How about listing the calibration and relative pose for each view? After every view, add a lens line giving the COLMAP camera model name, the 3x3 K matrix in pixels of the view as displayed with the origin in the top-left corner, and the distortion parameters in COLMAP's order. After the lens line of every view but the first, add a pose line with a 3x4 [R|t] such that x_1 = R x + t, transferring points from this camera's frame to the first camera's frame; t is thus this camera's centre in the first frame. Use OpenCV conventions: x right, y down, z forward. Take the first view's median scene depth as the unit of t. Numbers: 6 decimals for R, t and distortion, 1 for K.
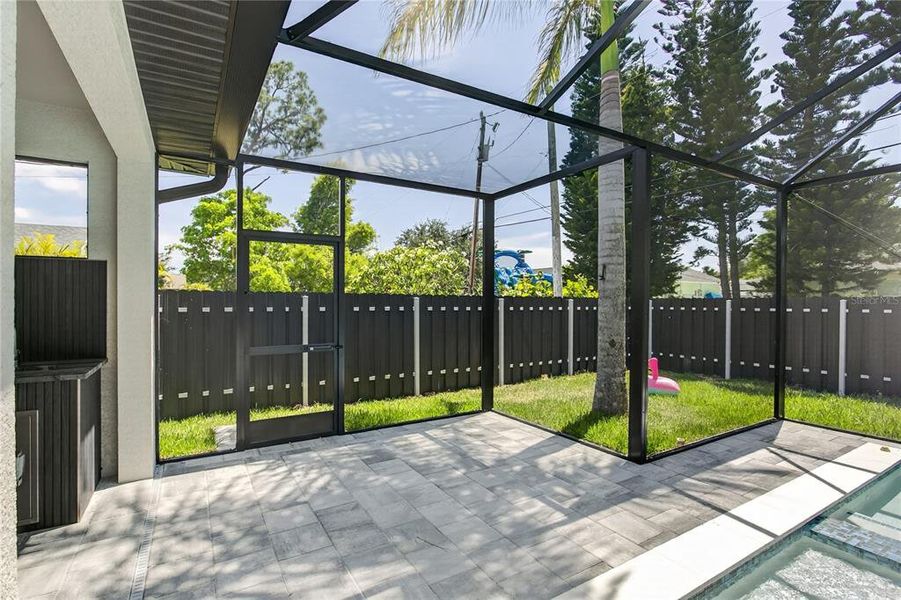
lens RADIAL K [[424.3, 0, 445.1], [0, 424.3, 299.8], [0, 0, 1]] dist [-0.000880, -0.000170]
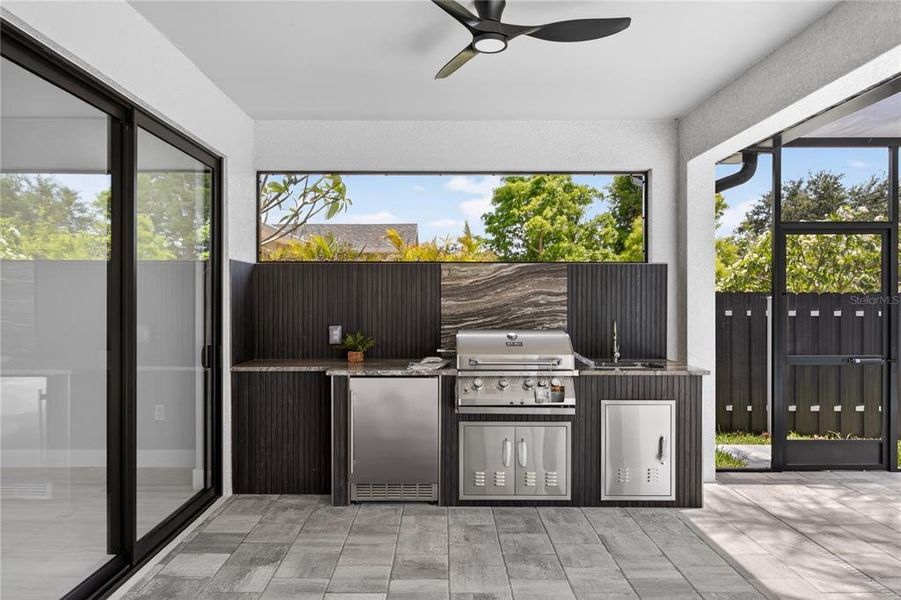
lens RADIAL K [[605.9, 0, 450.5], [0, 605.9, 300.0], [0, 0, 1]] dist [0.002802, 0.001180]
pose [[0.861477, -0.003592, -0.507784, -0.424792], [0.003305, 0.999993, -0.001468, -0.004420], [0.507786, -0.000413, 0.861483, -0.445918]]
